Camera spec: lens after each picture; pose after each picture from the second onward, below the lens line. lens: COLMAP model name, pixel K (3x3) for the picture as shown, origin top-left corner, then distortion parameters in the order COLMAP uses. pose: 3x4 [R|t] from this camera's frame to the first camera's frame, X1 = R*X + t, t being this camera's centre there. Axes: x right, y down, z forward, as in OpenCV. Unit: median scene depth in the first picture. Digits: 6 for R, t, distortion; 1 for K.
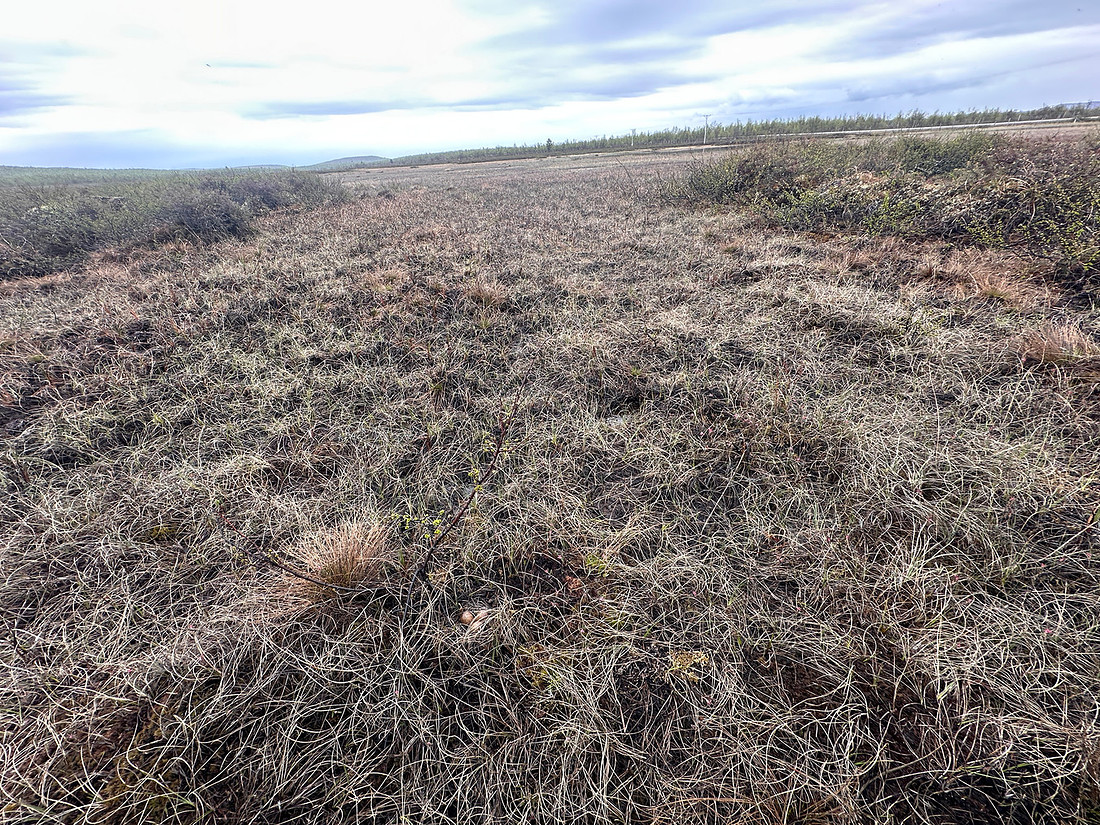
lens RADIAL K [[406.6, 0, 550.0], [0, 406.6, 412.5], [0, 0, 1]] dist [-0.000293, 0.000007]
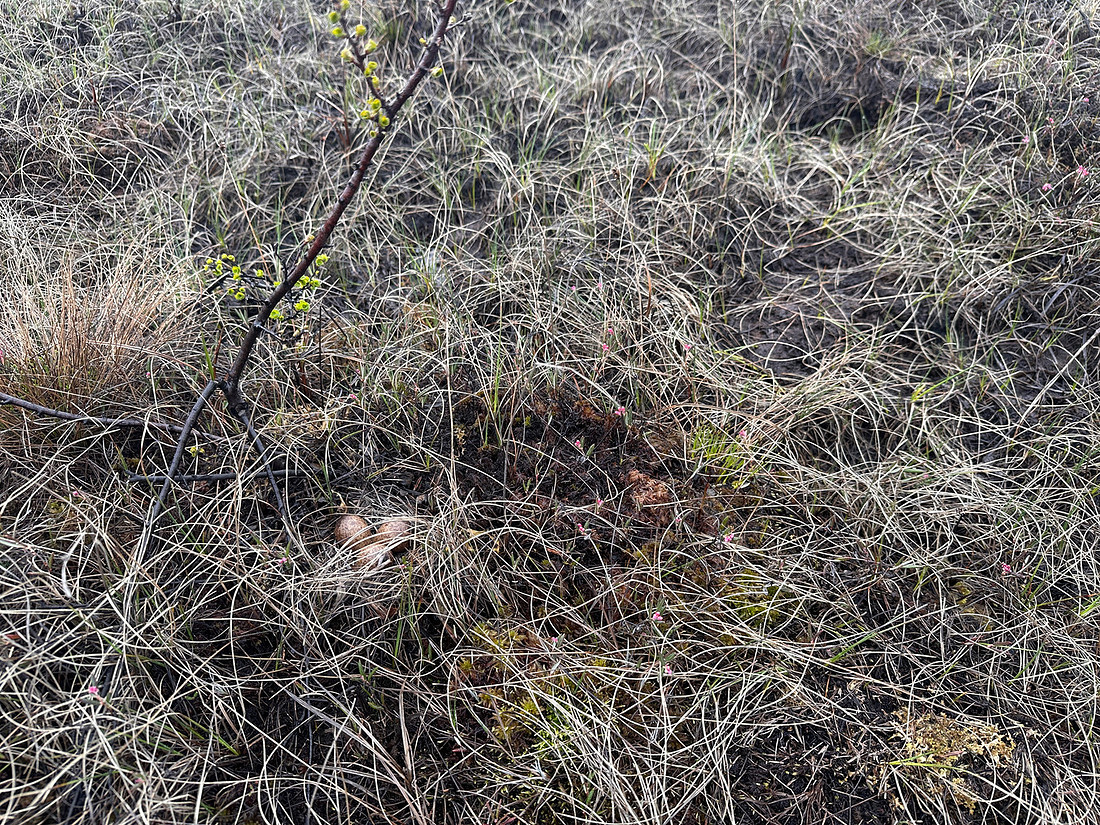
lens RADIAL K [[772.4, 0, 550.0], [0, 772.4, 412.5], [0, 0, 1]] dist [0.028406, -0.004374]
pose [[0.986098, 0.147075, -0.077327, 0.014448], [-0.119979, 0.952174, 0.281017, 0.182588], [0.114959, -0.267833, 0.956582, 0.373039]]
